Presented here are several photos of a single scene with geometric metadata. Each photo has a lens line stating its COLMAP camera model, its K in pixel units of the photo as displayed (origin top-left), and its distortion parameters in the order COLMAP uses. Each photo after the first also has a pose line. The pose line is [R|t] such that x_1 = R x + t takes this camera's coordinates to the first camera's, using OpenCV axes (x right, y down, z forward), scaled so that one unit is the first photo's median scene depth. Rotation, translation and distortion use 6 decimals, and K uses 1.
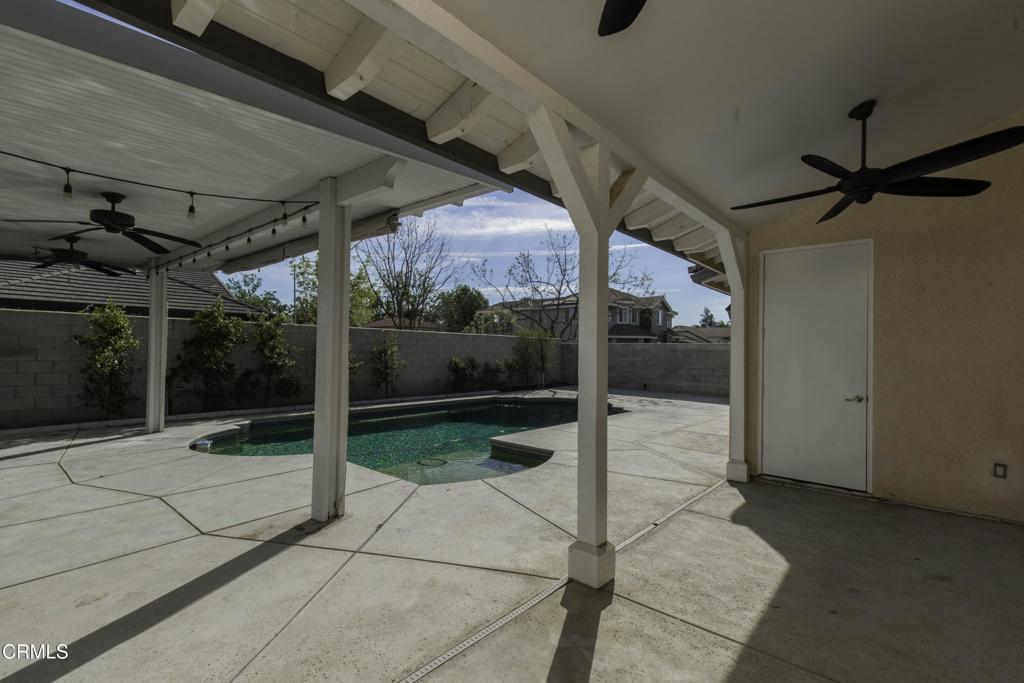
lens RADIAL K [[457.1, 0, 513.0], [0, 457.1, 345.2], [0, 0, 1]] dist [0.001965, 0.000205]
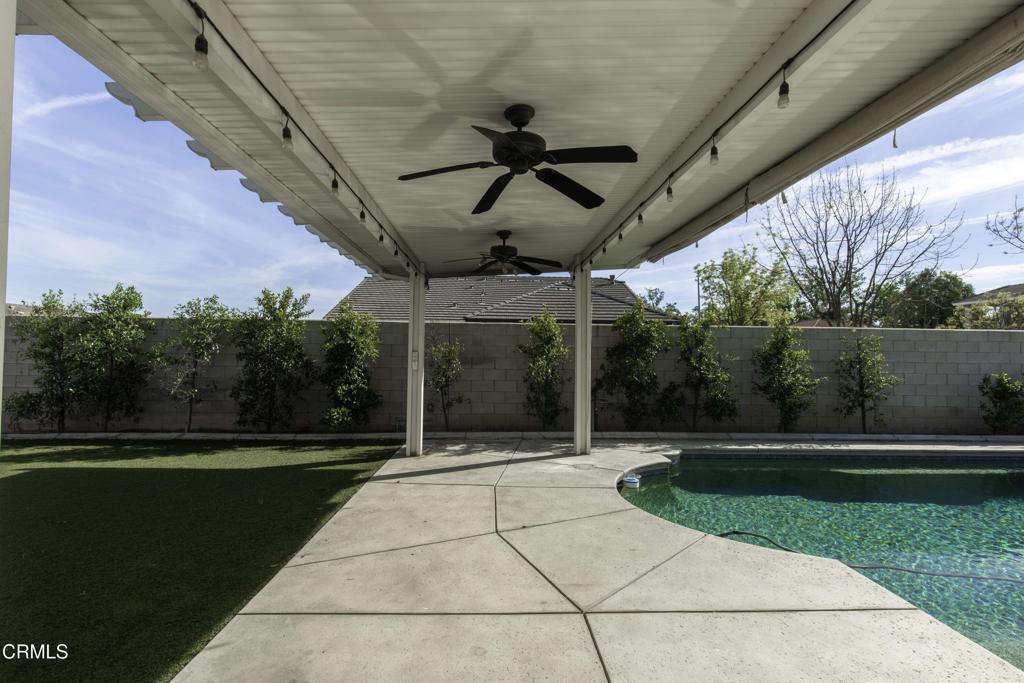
lens RADIAL K [[457.1, 0, 513.0], [0, 457.1, 345.2], [0, 0, 1]] dist [0.001965, 0.000205]
pose [[0.682926, -0.022423, -0.730143, -0.184052], [0.007779, 0.999695, -0.023425, 0.002839], [0.730446, 0.010318, 0.682892, 0.243975]]
